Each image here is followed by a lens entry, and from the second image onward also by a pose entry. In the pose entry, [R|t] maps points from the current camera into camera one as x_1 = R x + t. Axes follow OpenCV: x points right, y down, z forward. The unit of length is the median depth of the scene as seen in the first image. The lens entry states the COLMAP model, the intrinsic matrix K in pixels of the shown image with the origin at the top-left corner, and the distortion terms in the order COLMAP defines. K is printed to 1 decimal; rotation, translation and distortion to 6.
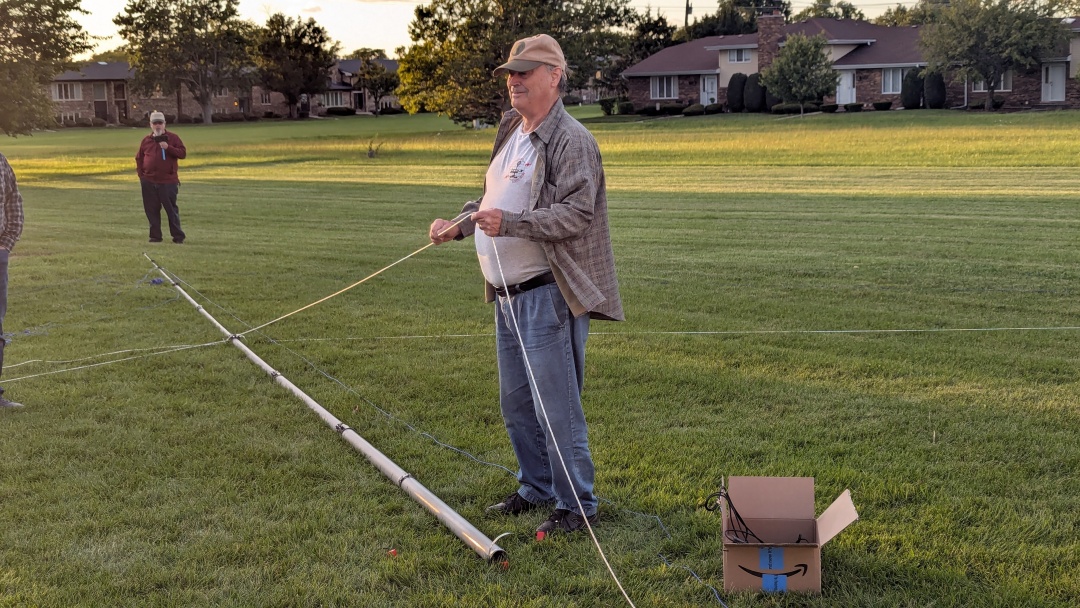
lens RADIAL K [[1235.8, 0, 540.0], [0, 1235.8, 304.0], [0, 0, 1]] dist [0.116073, -0.192402]
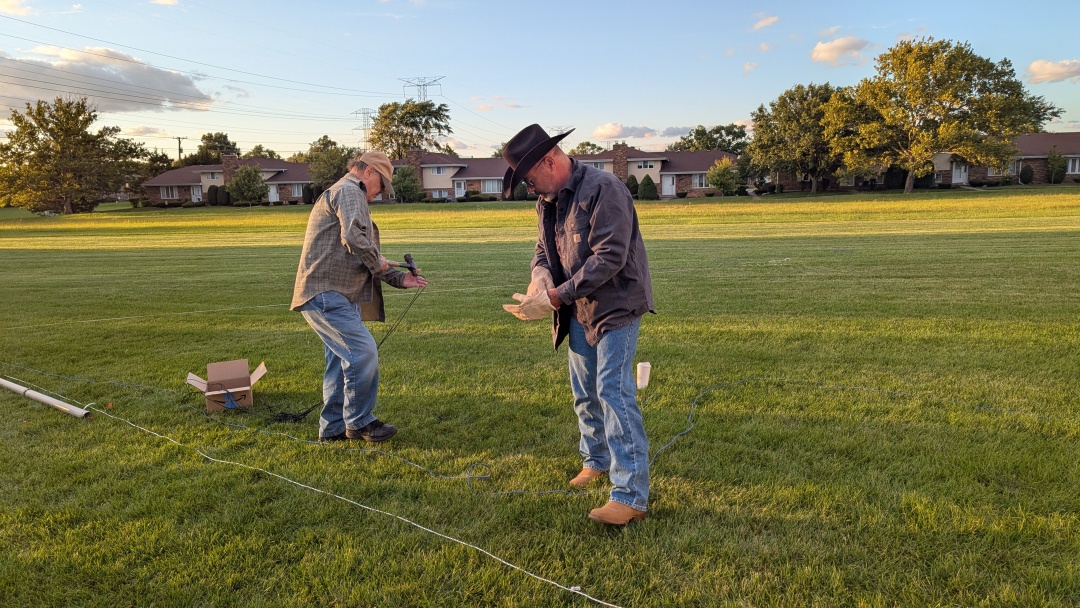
lens RADIAL K [[765.7, 0, 540.0], [0, 765.7, 304.0], [0, 0, 1]] dist [0.027910, -0.032748]
pose [[0.863242, -0.072634, 0.499537, -0.005576], [0.091868, 0.995673, -0.013981, 0.055813], [-0.496360, 0.057960, 0.866180, -0.242605]]
